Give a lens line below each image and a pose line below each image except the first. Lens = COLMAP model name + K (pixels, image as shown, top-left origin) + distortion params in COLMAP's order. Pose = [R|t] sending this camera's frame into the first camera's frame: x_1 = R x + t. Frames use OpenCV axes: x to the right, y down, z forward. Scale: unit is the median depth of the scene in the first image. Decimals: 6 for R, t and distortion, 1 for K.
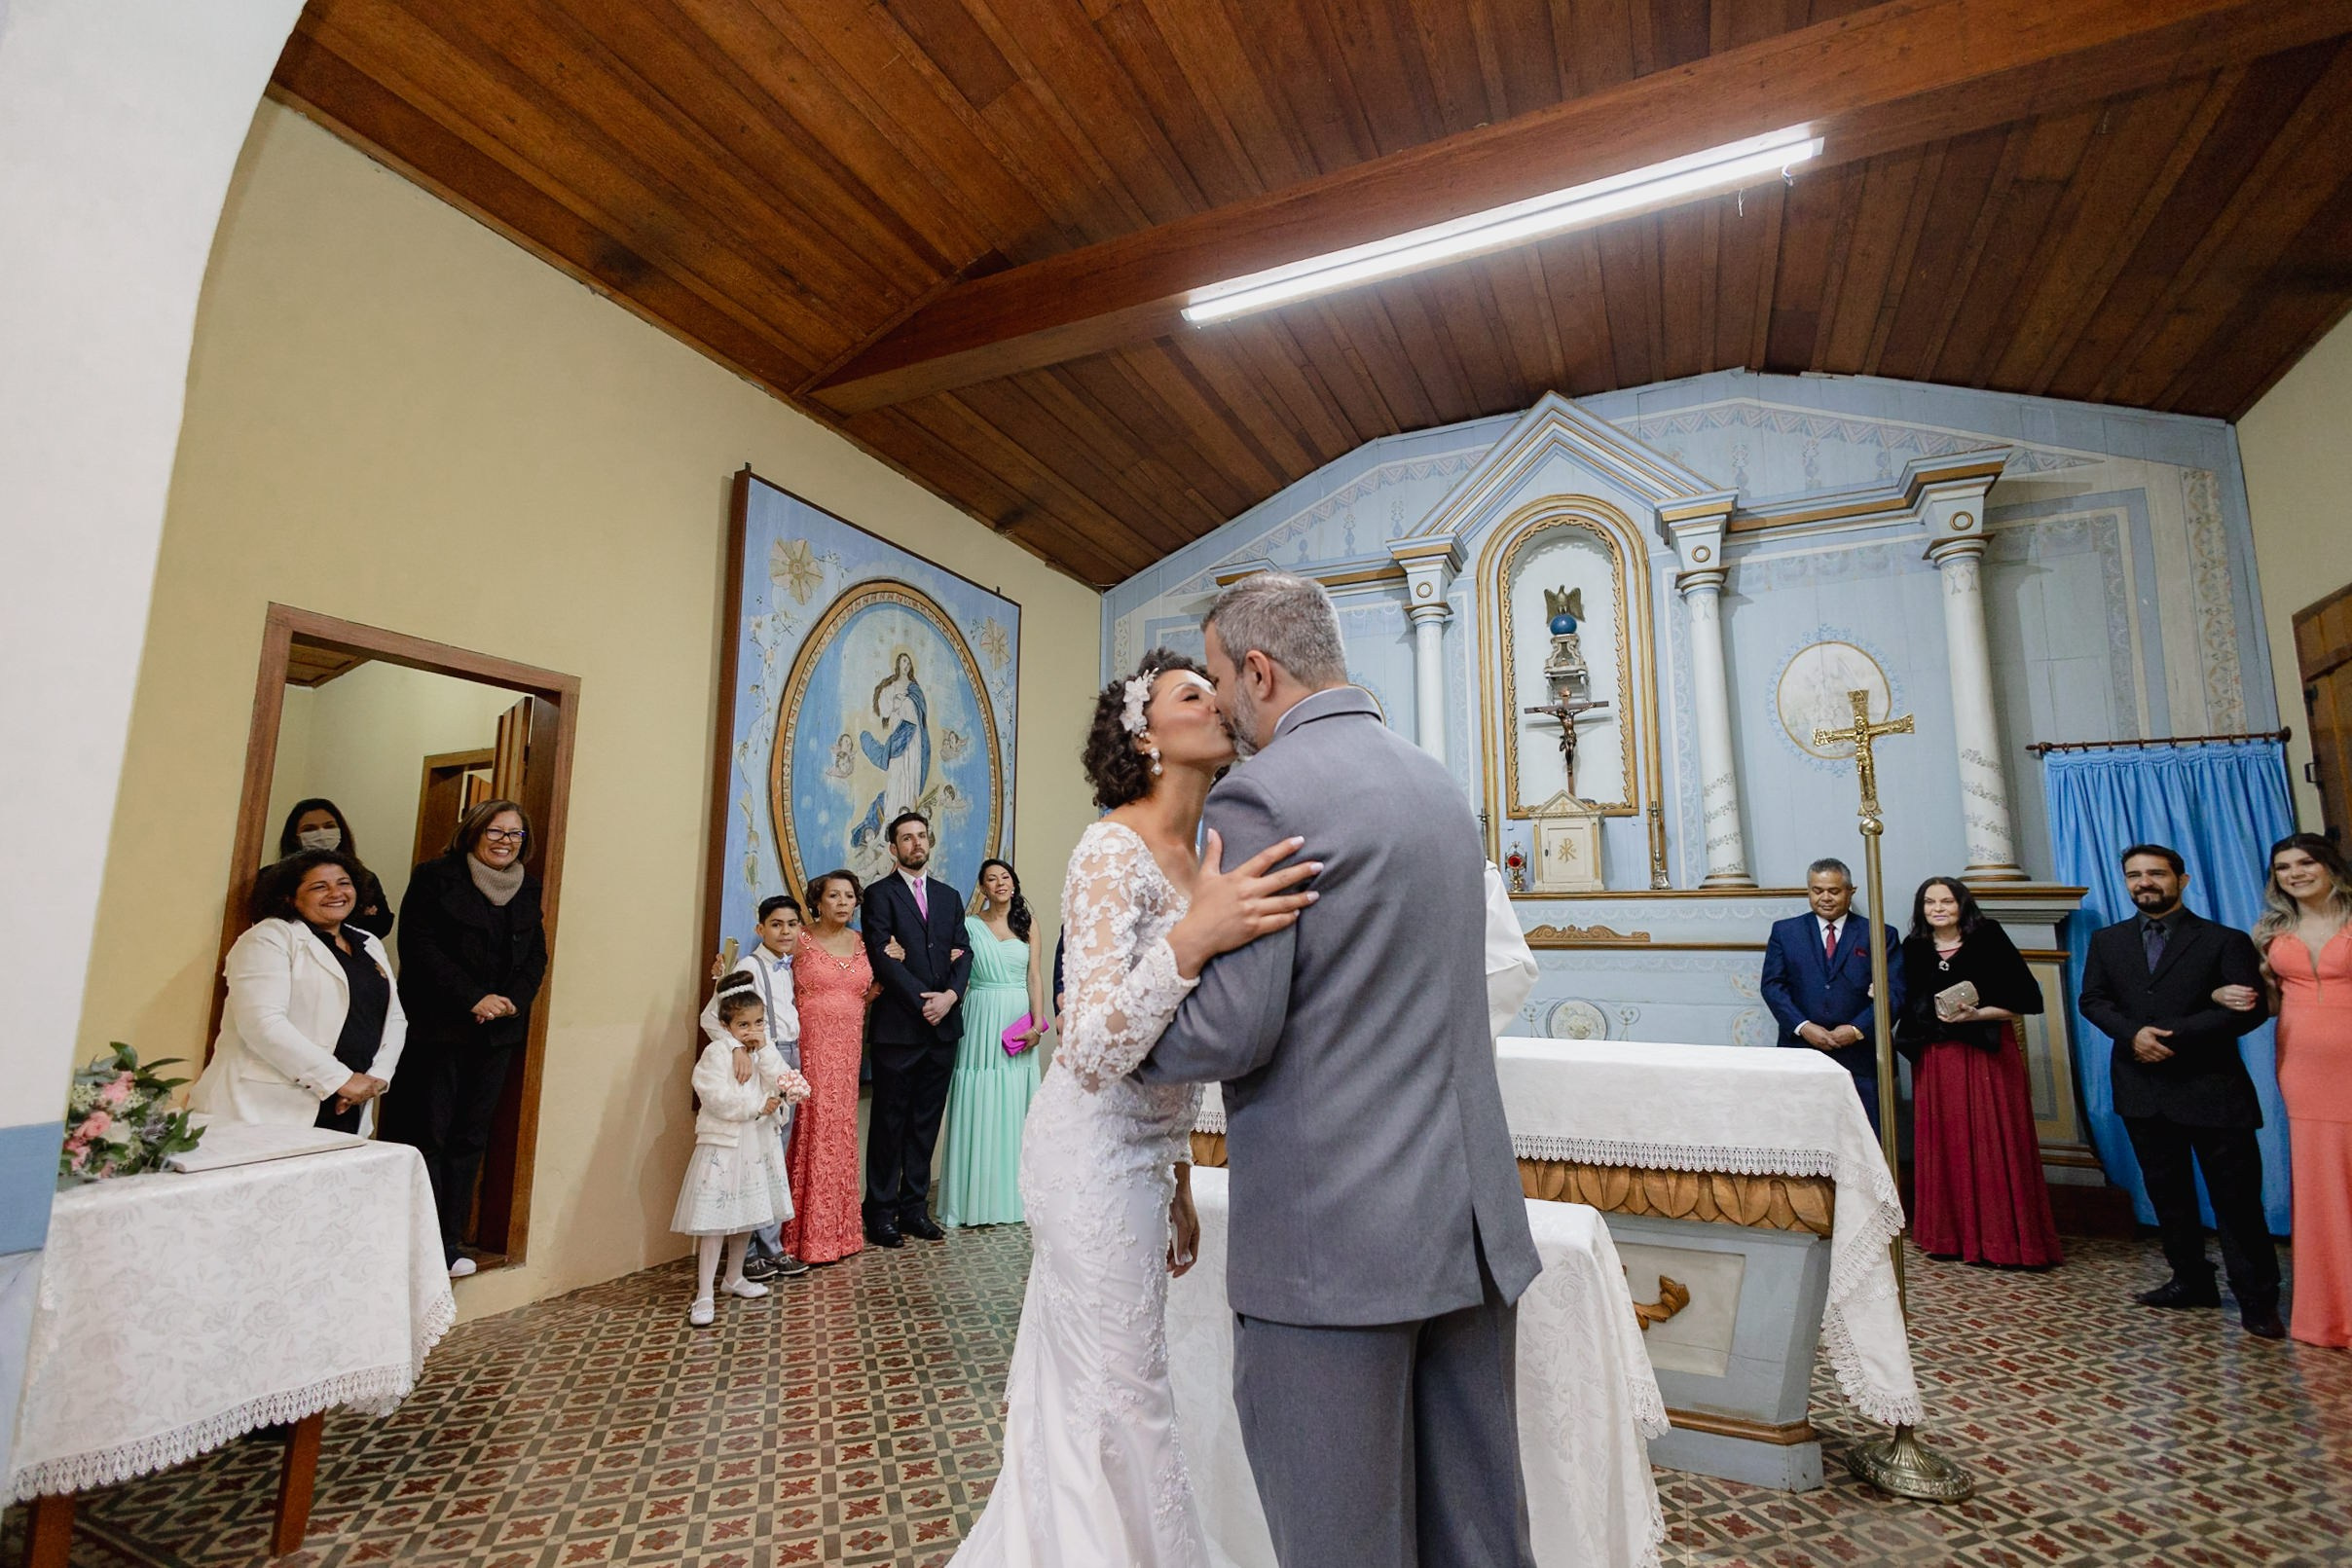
lens RADIAL K [[1049.3, 0, 1176.0], [0, 1049.3, 784.0], [0, 0, 1]] dist [-0.004169, -0.000348]
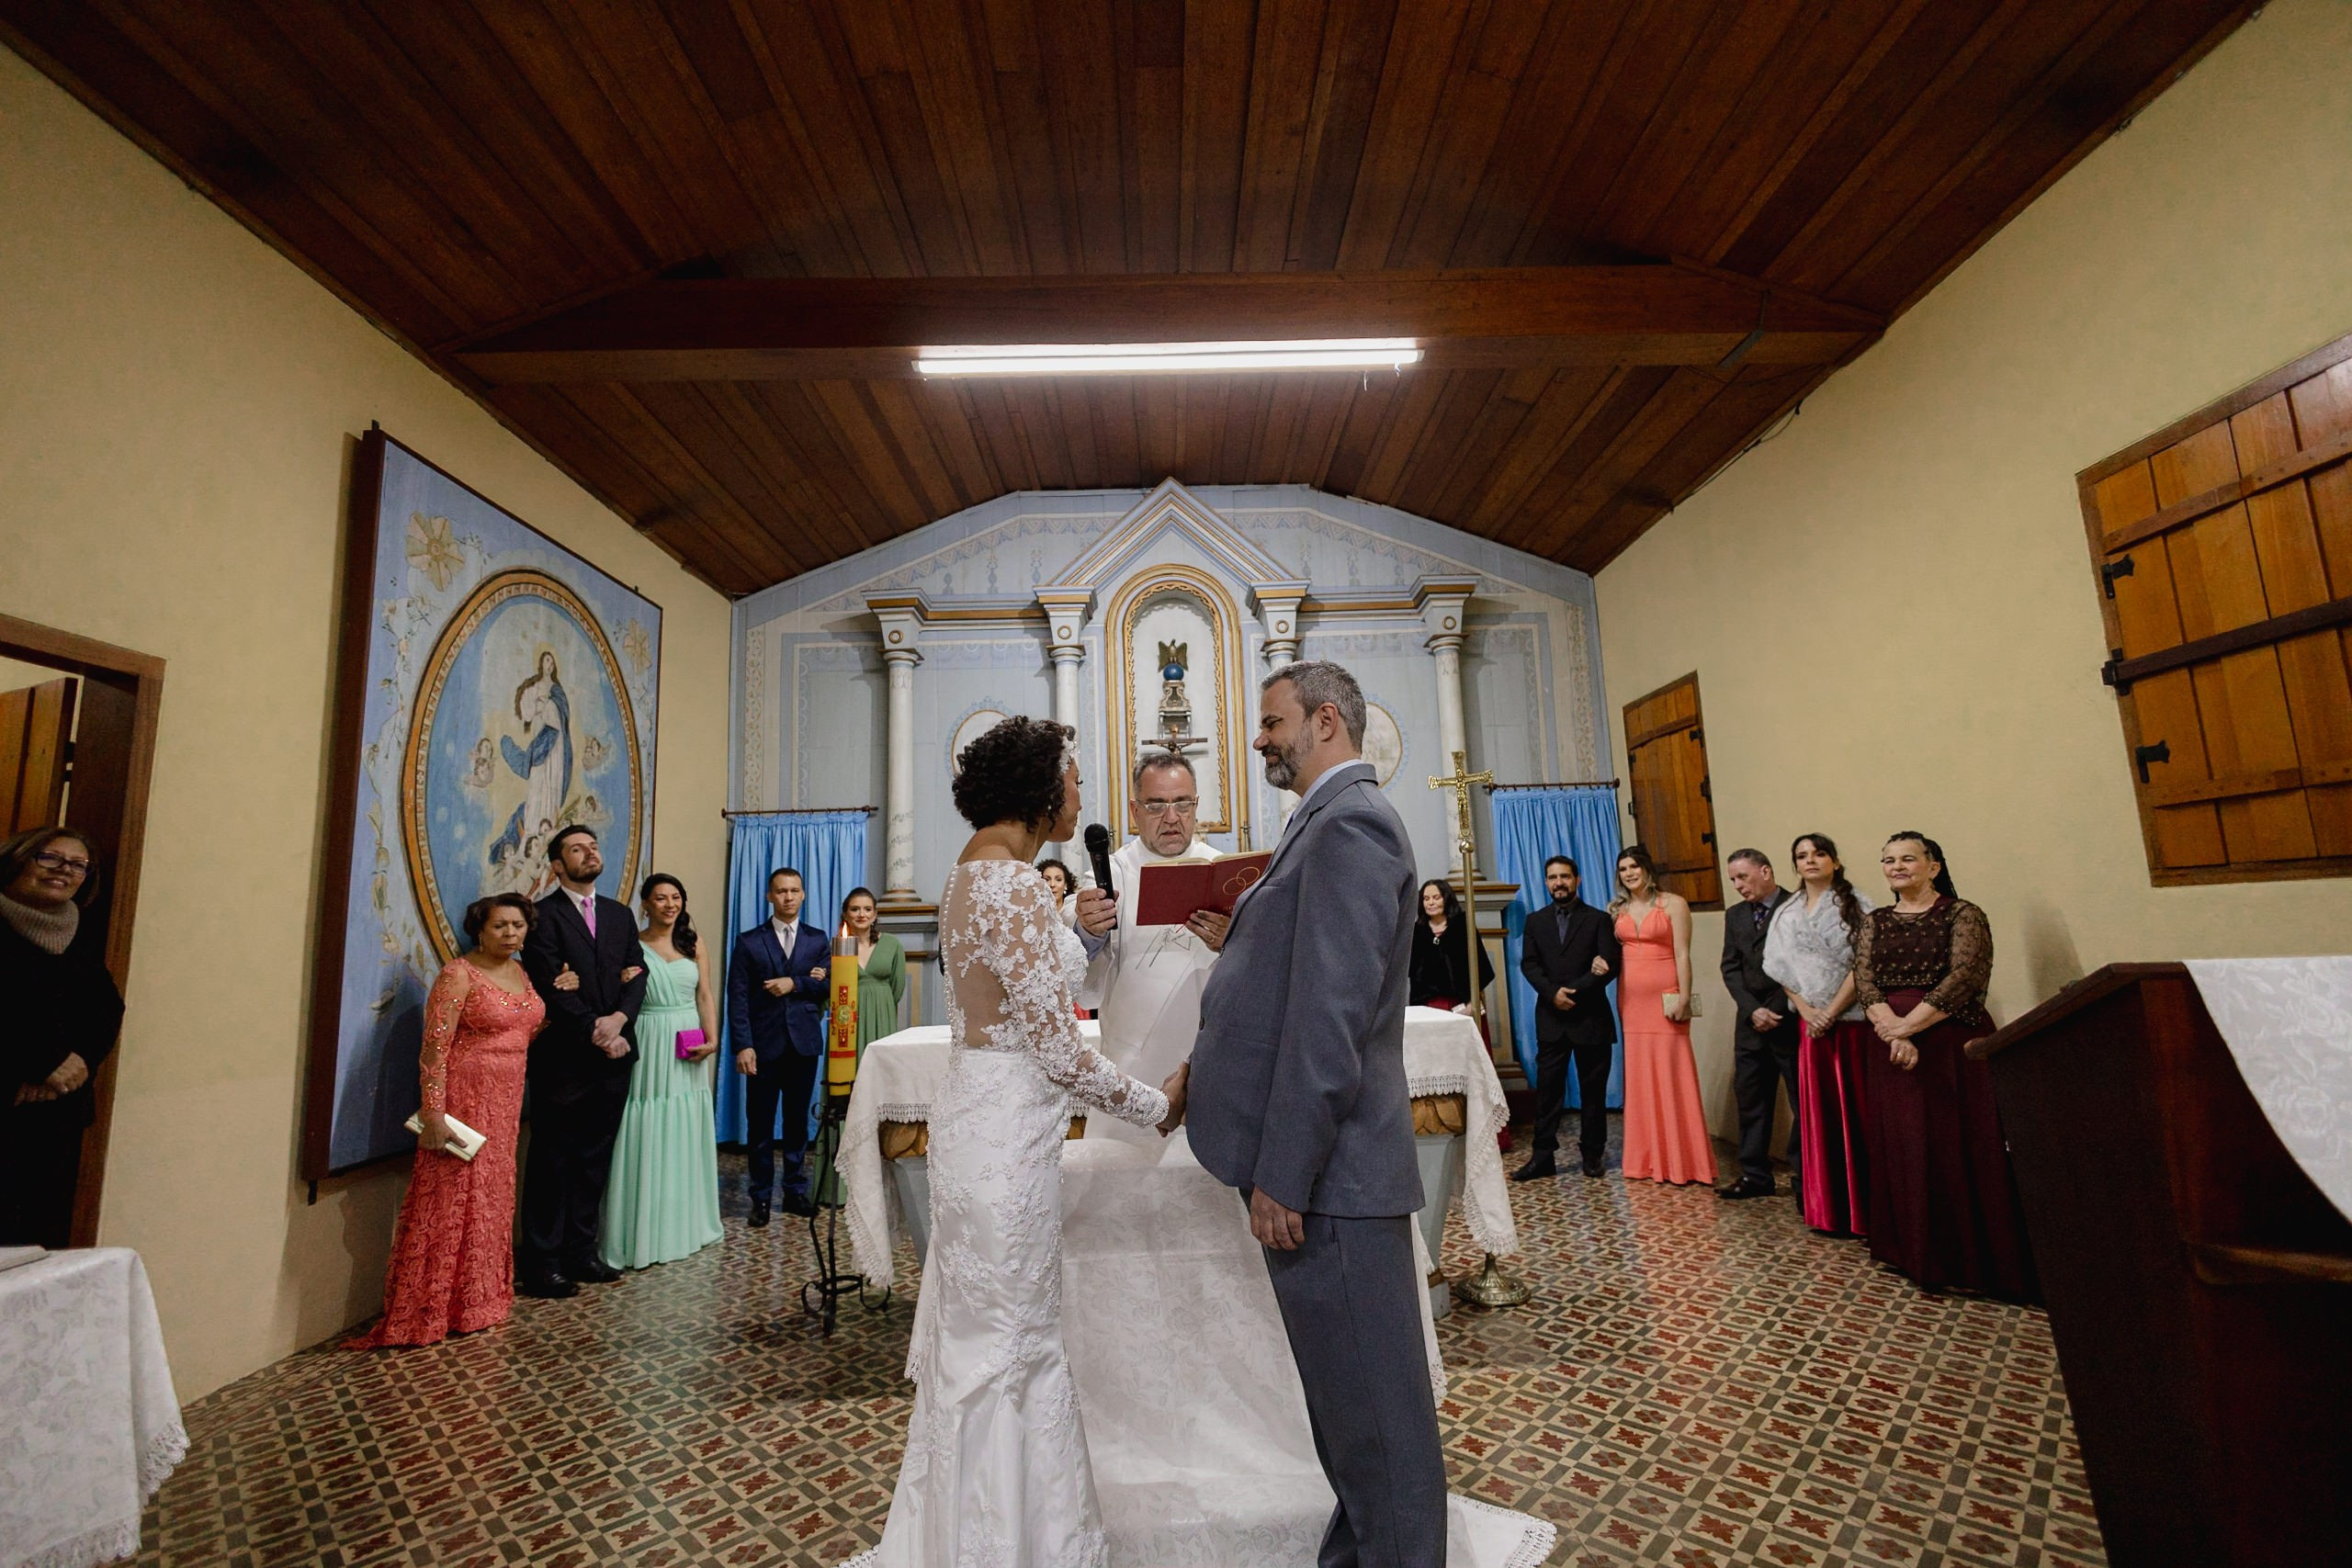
lens RADIAL K [[992.2, 0, 1176.0], [0, 992.2, 784.0], [0, 0, 1]] dist [-0.004718, -0.000106]
pose [[0.895268, 0.026528, 0.444737, -0.158808], [-0.022252, 0.999642, -0.014835, -0.009000], [-0.444971, 0.003385, 0.895539, -0.021220]]
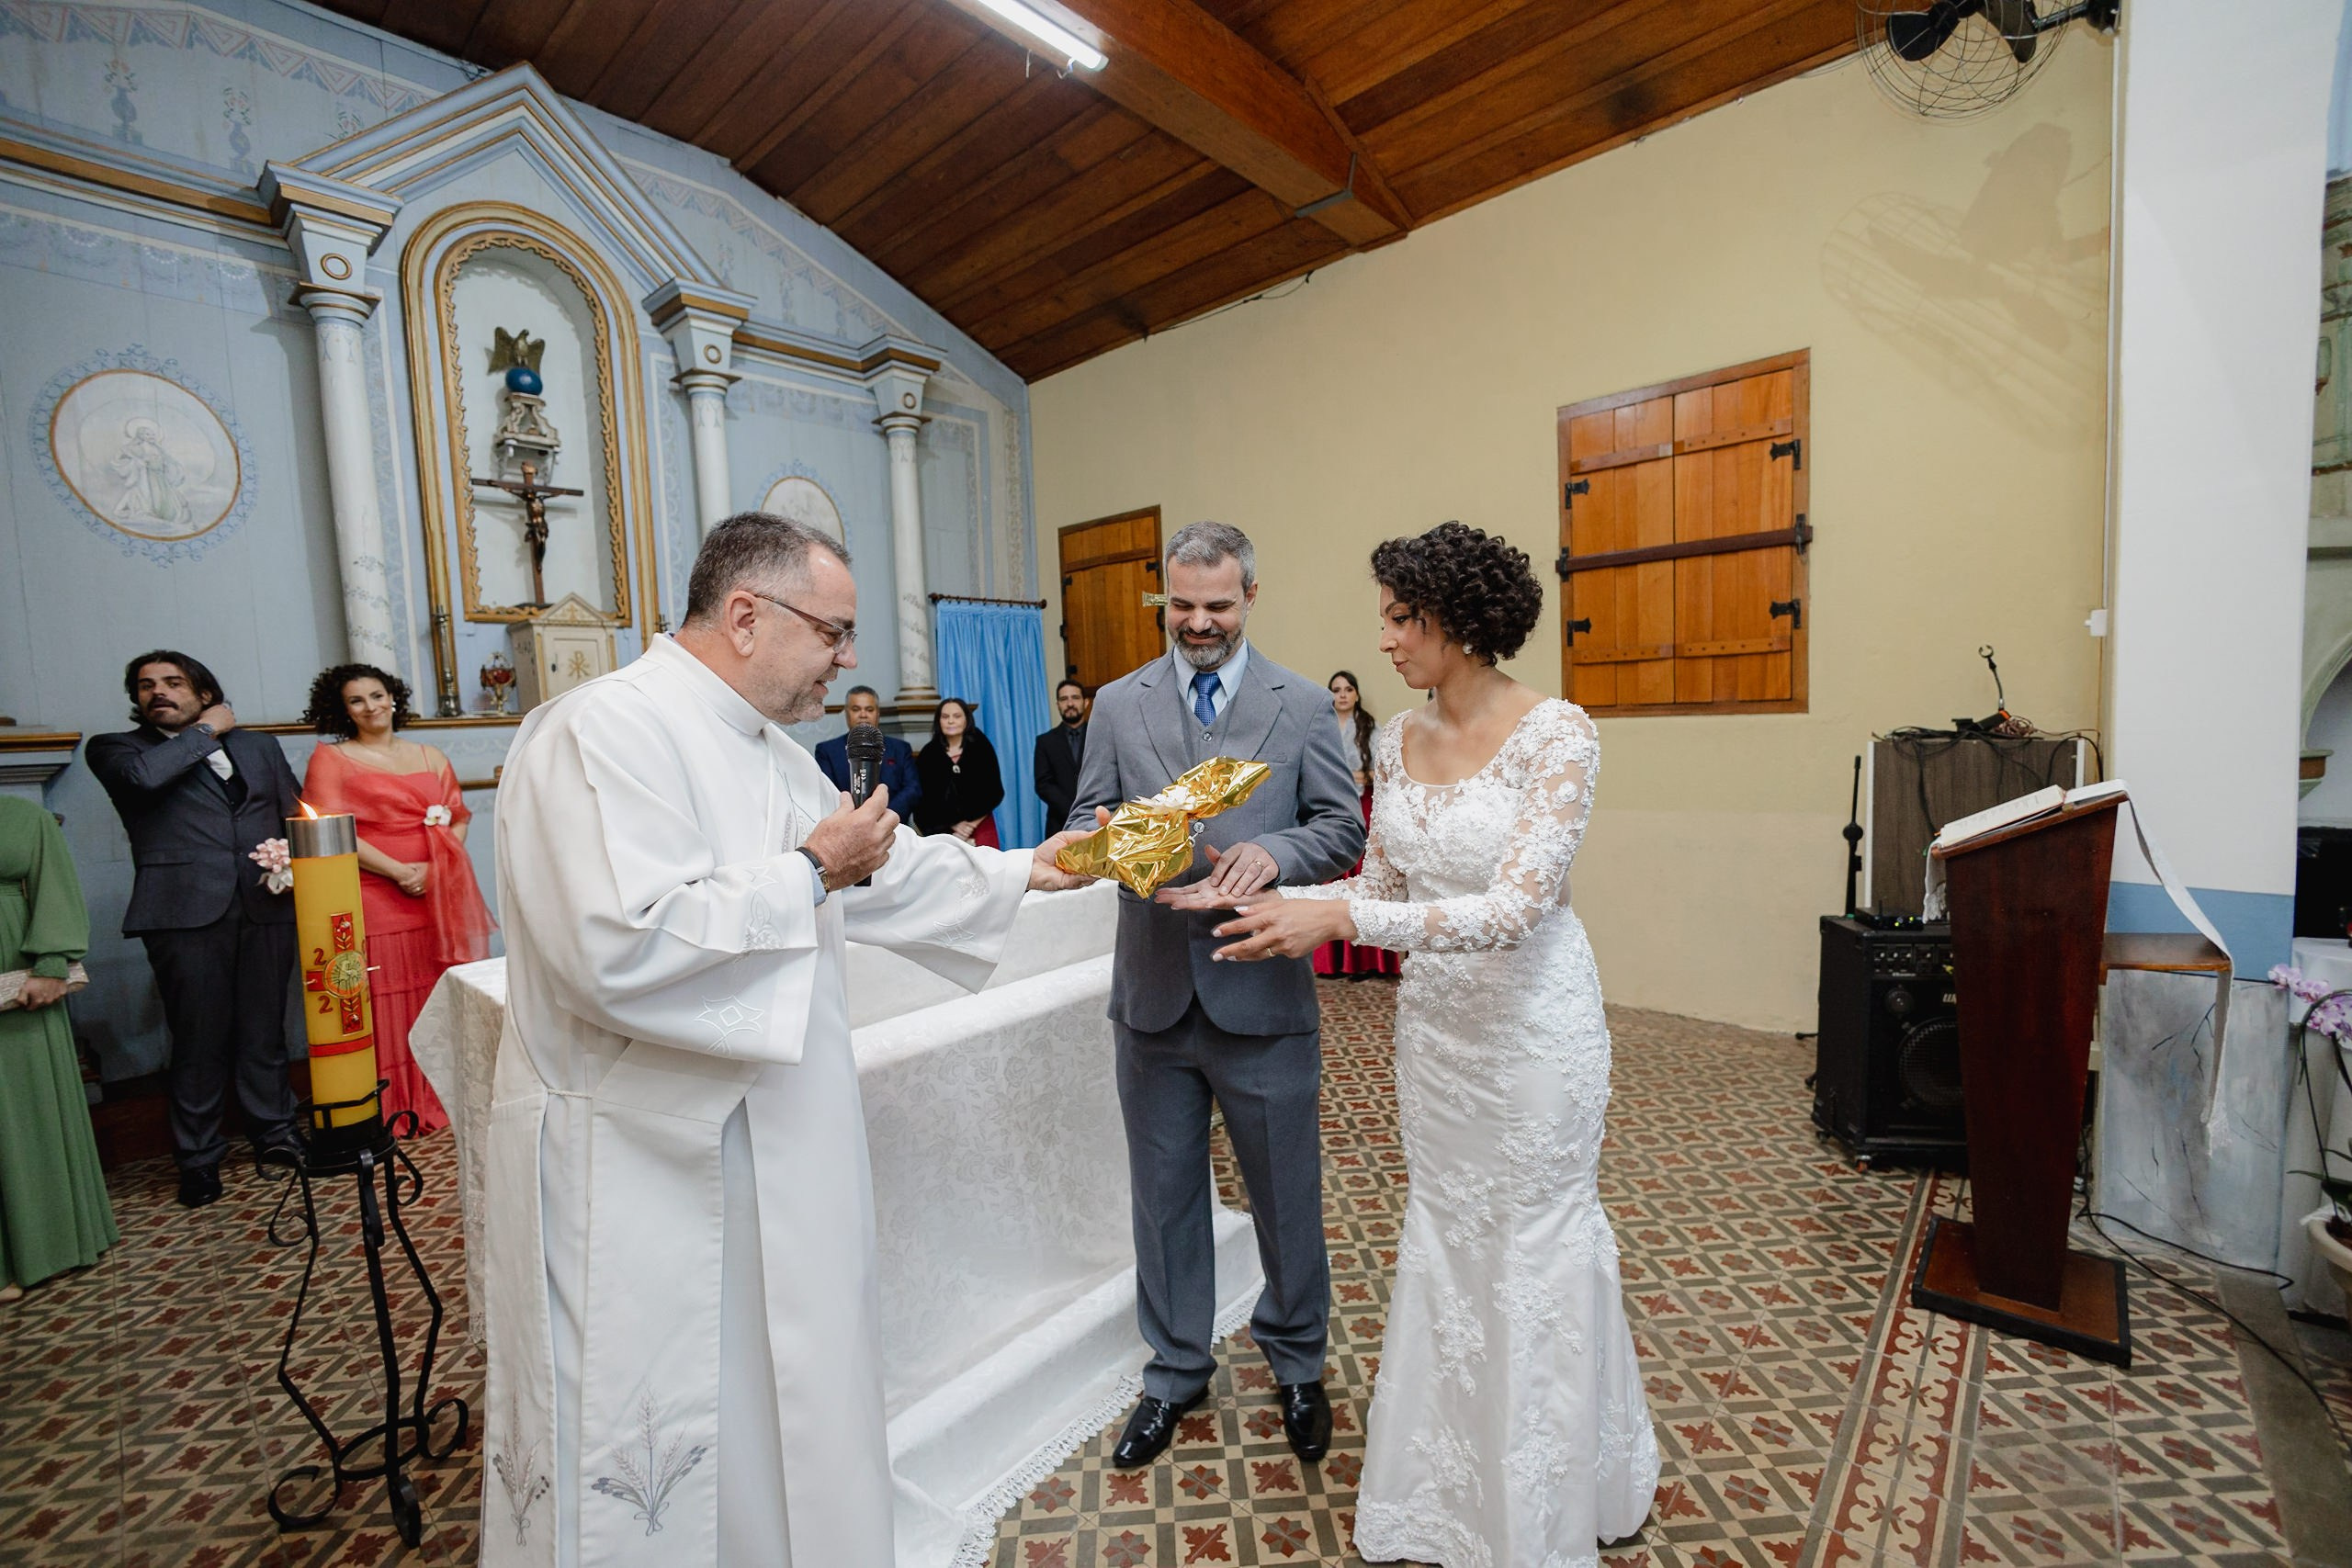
lens RADIAL K [[995.0, 0, 1176.0], [0, 995.0, 784.0], [0, 0, 1]] dist [-0.003644, -0.000111]
pose [[0.286272, -0.093612, 0.953564, -0.297093], [-0.096171, 0.987383, 0.125804, 0.011245], [-0.953310, -0.127720, 0.273657, 0.339105]]
